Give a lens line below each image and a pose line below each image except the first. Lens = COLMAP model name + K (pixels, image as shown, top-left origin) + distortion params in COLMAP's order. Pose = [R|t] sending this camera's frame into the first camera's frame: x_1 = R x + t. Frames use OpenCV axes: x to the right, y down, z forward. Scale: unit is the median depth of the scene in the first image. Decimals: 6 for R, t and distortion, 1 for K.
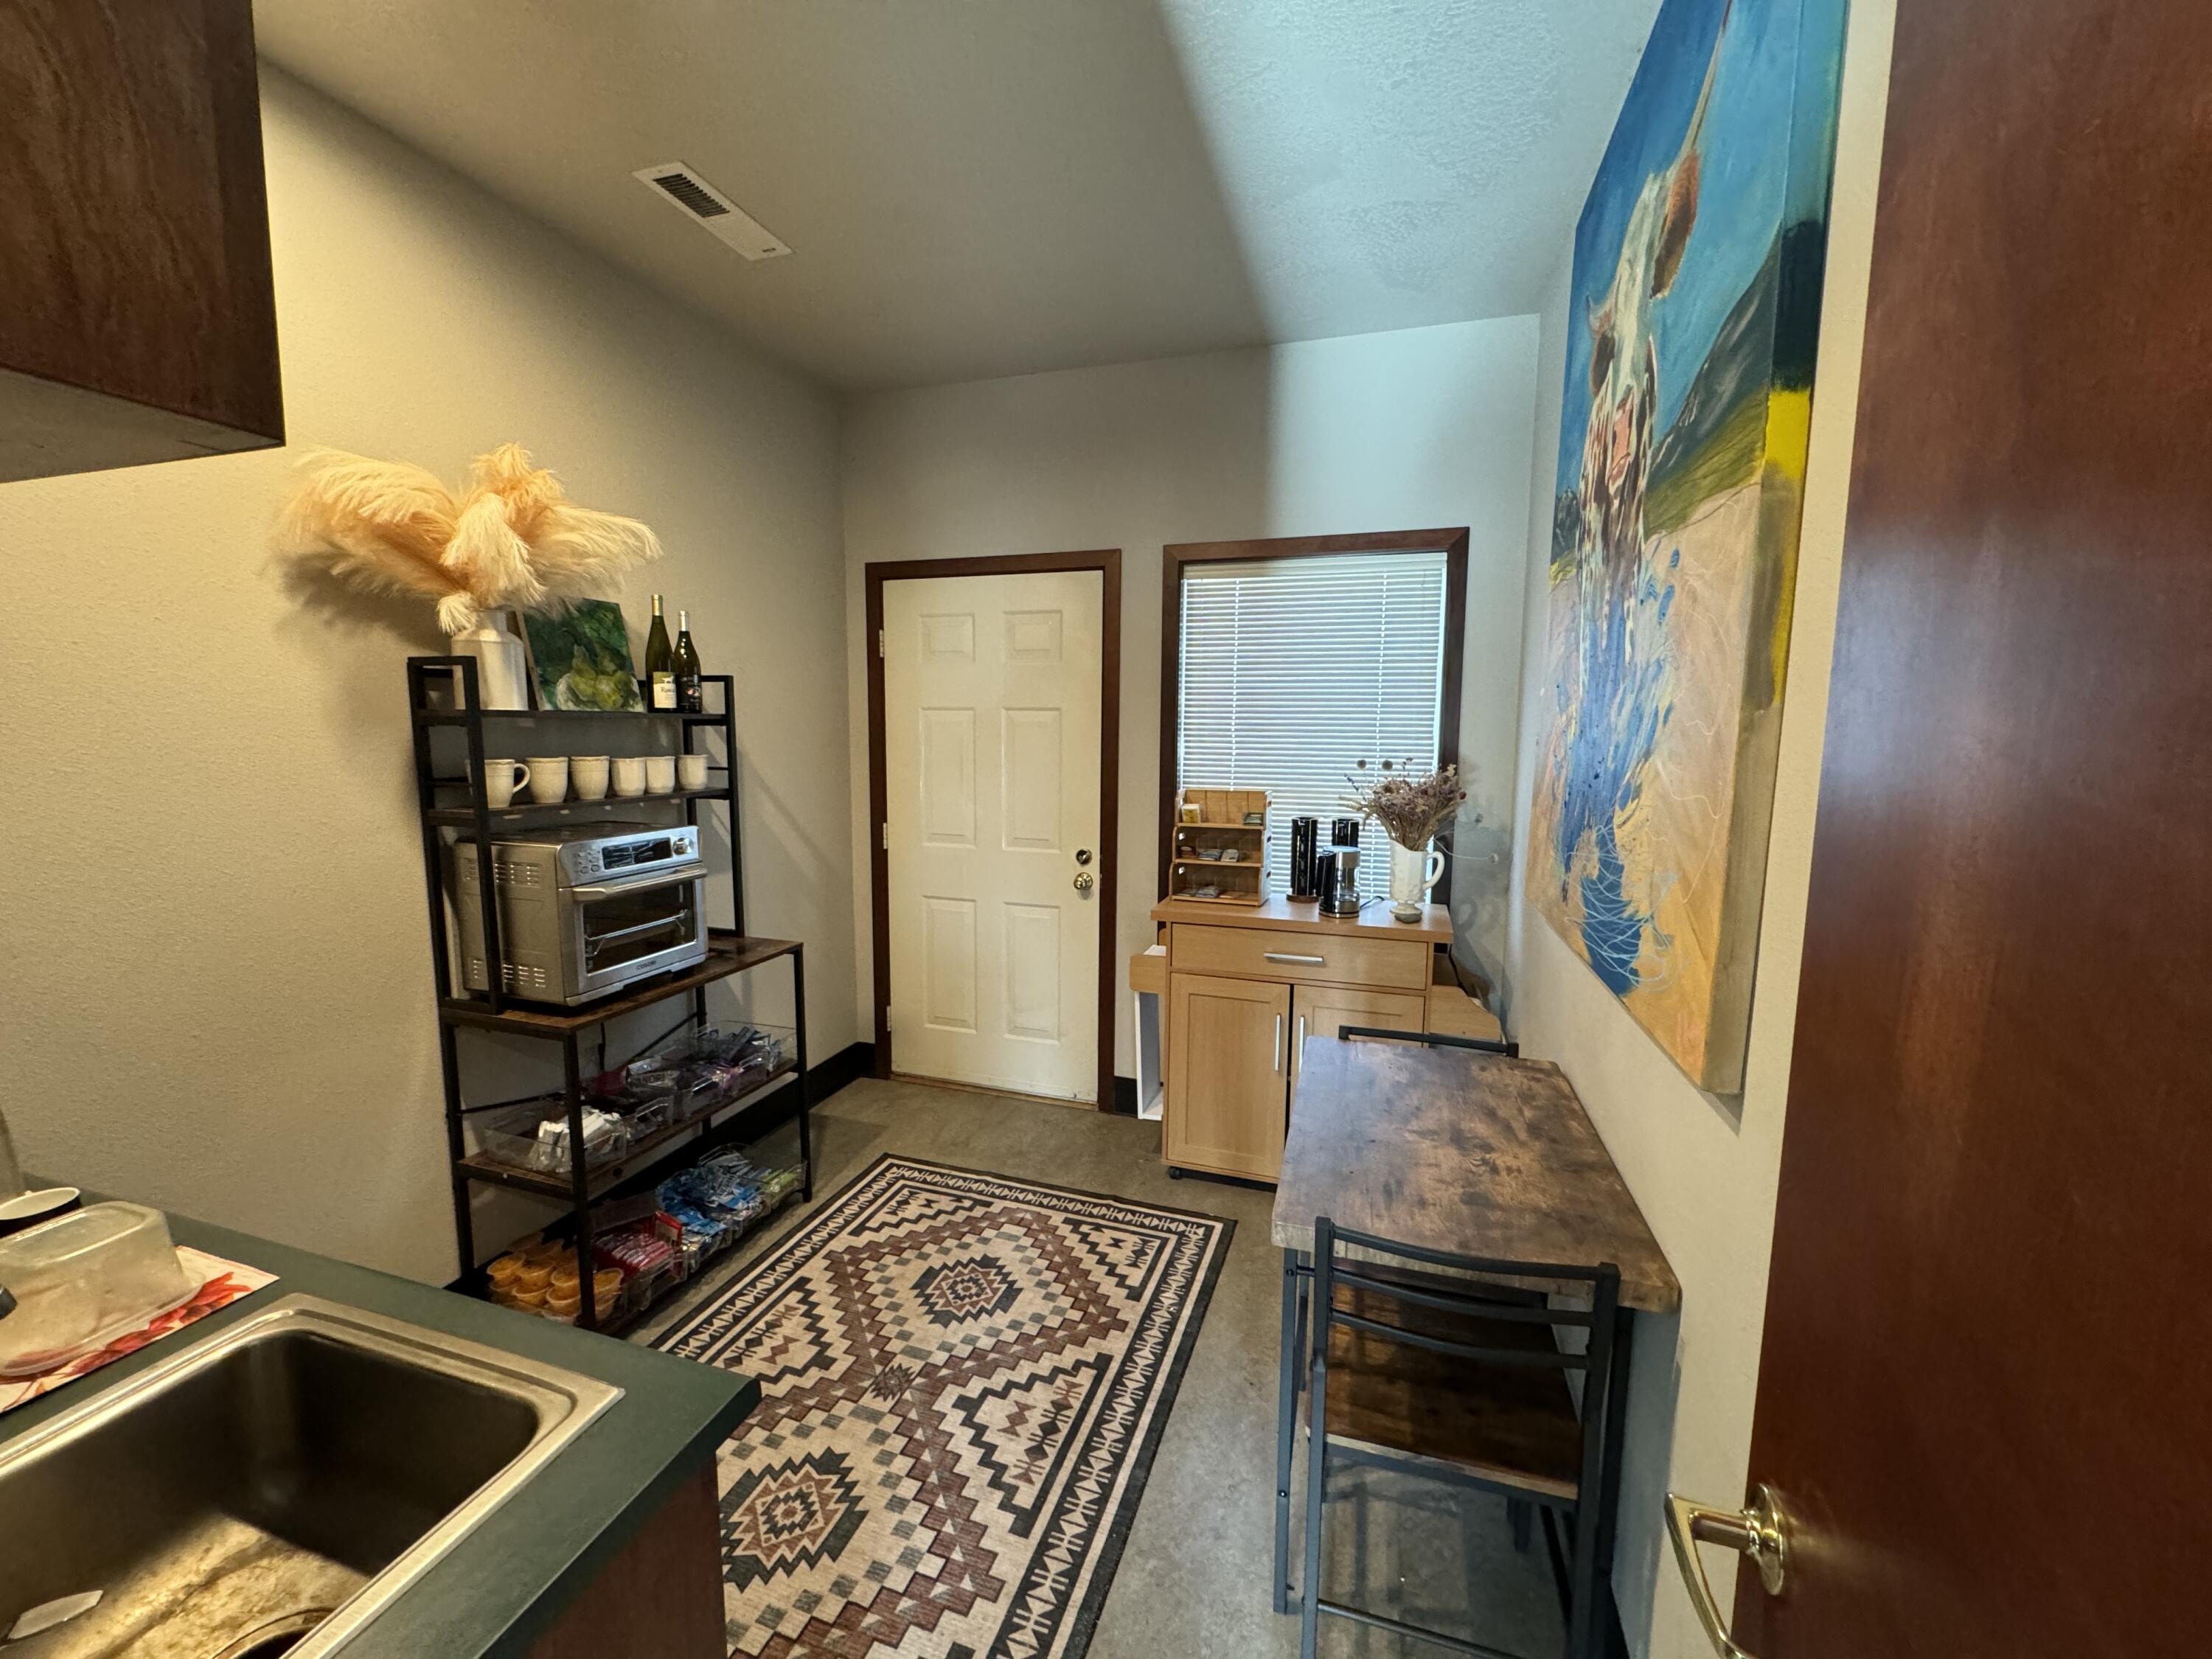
lens RADIAL K [[879.0, 0, 1103.4], [0, 879.0, 830.7], [0, 0, 1]] dist [-0.003967, -0.000318]
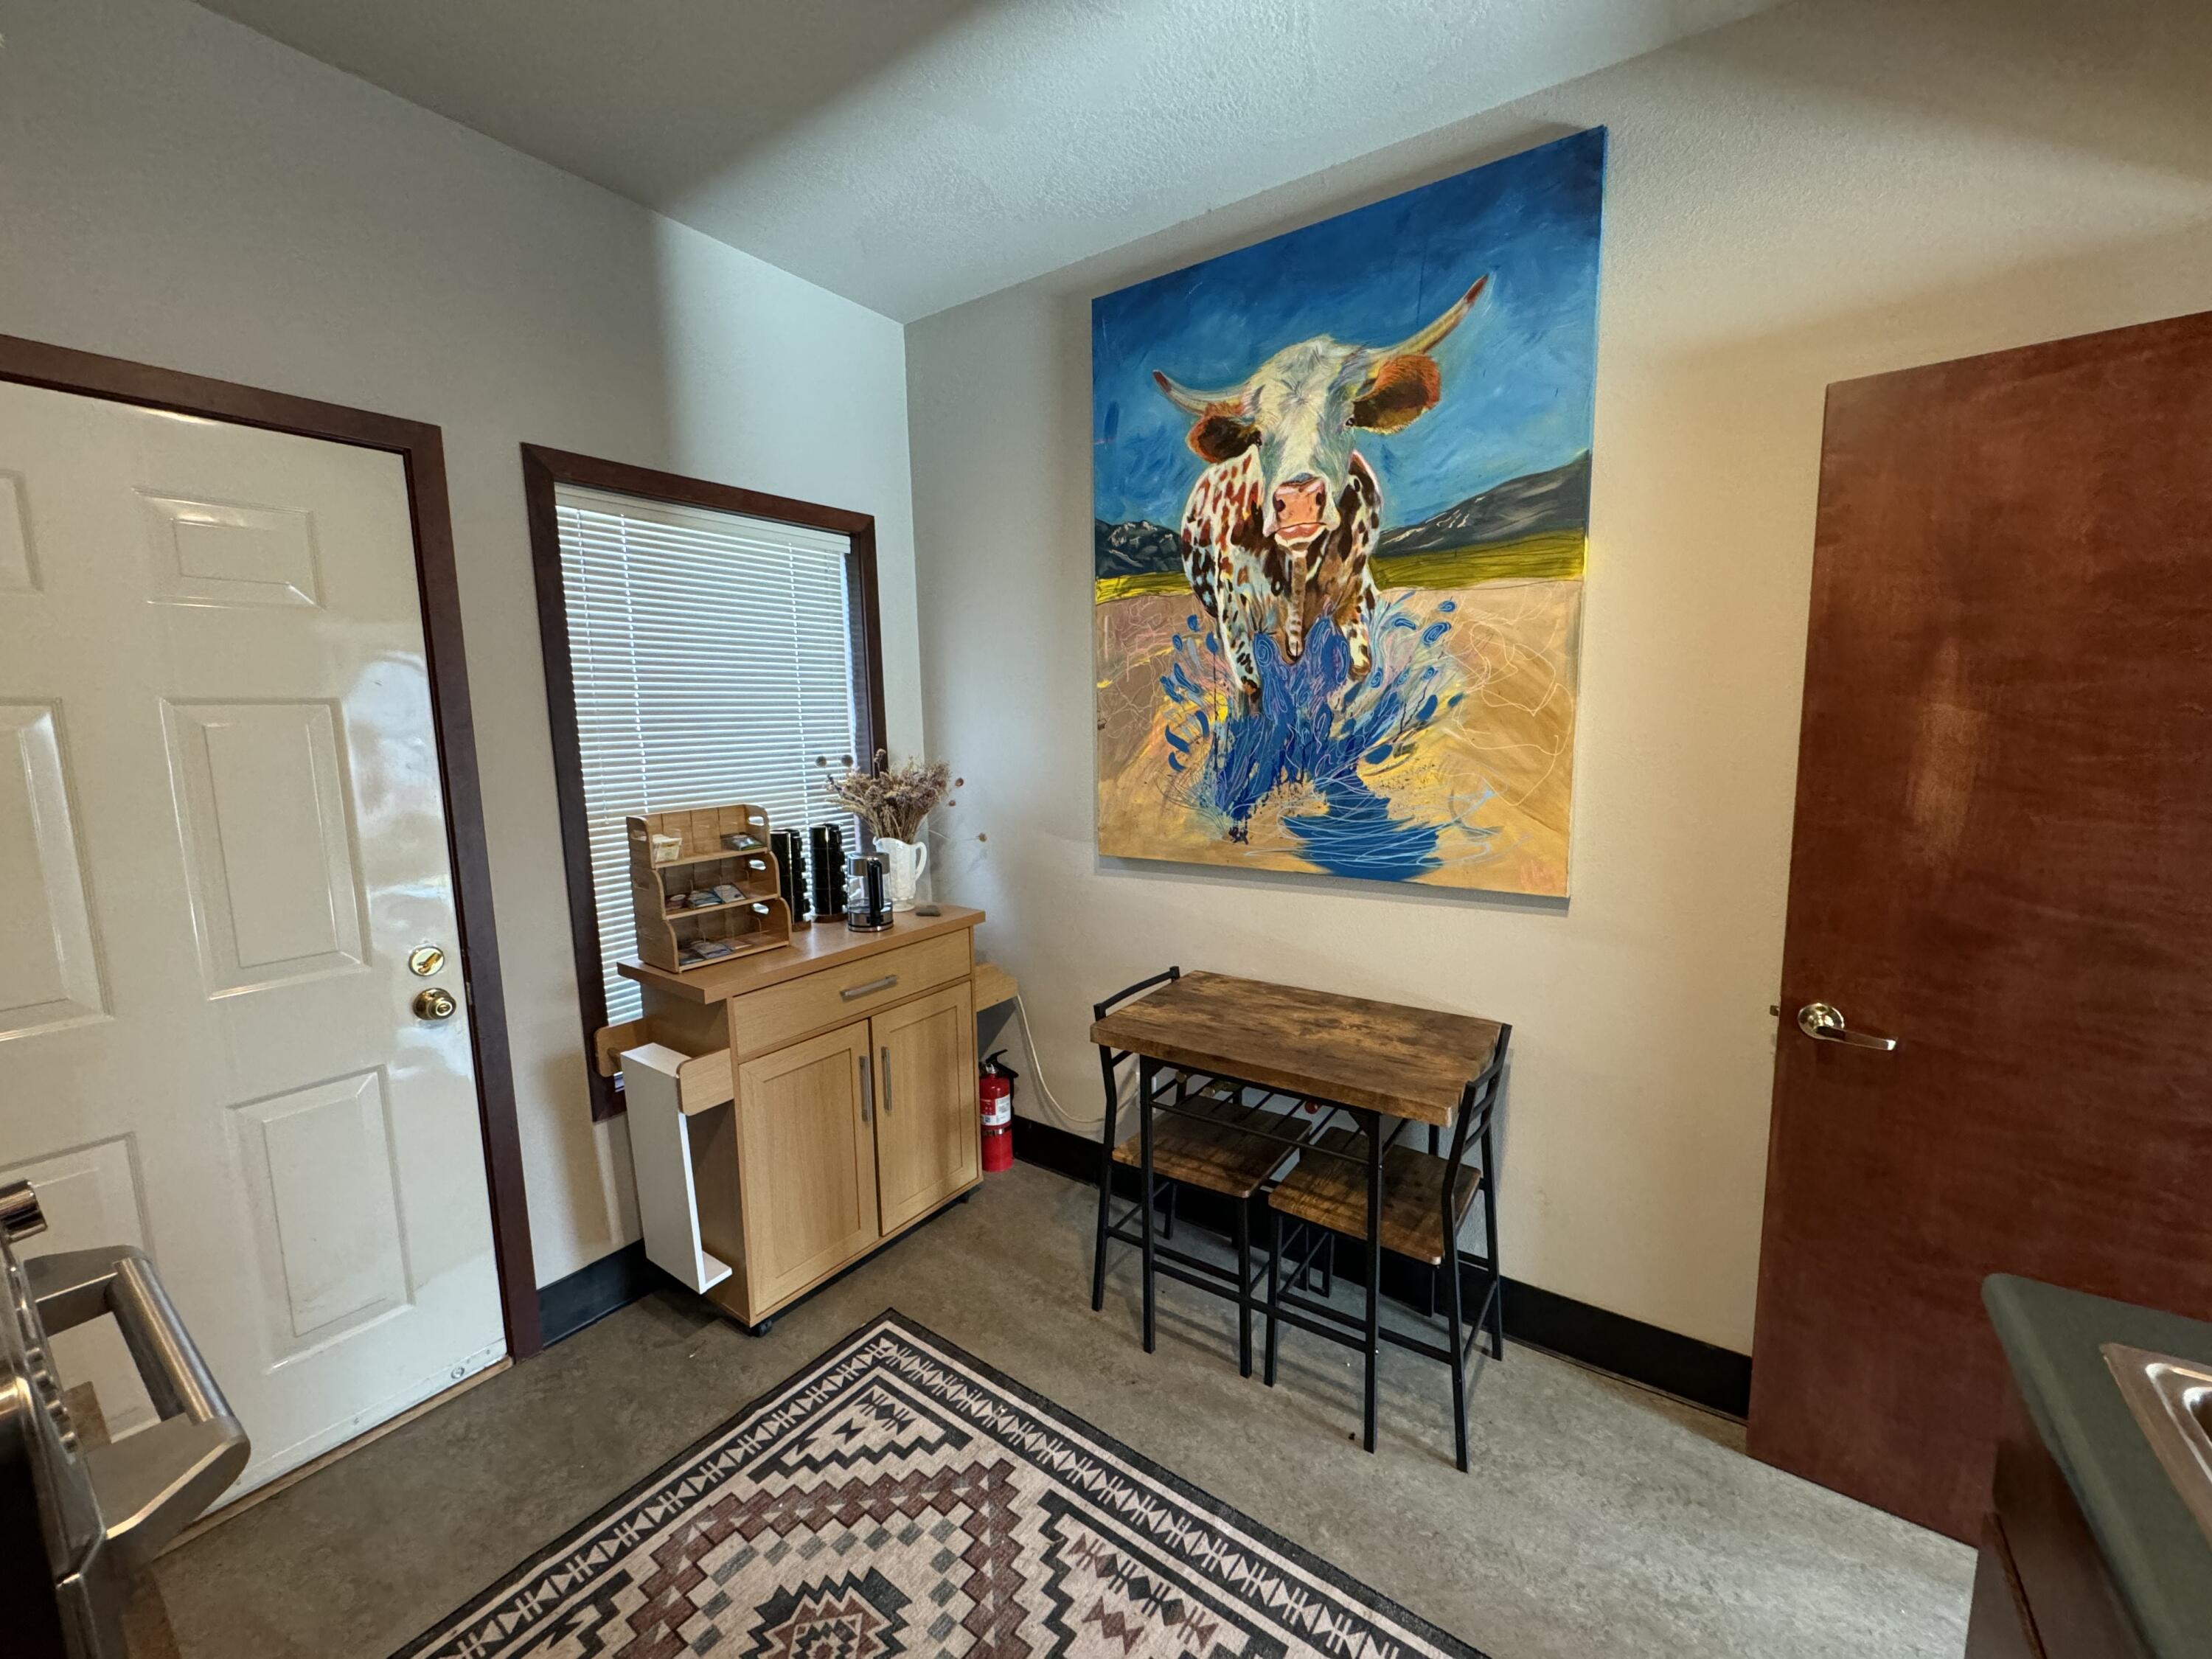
lens RADIAL K [[879.0, 0, 1103.0], [0, 879.0, 830.5], [0, 0, 1]] dist [-0.003967, -0.000318]
pose [[0.295010, -0.141415, 0.944971, -0.668704], [0.133529, 0.985384, 0.105777, -0.088728], [-0.946118, 0.094975, 0.309581, 0.649308]]
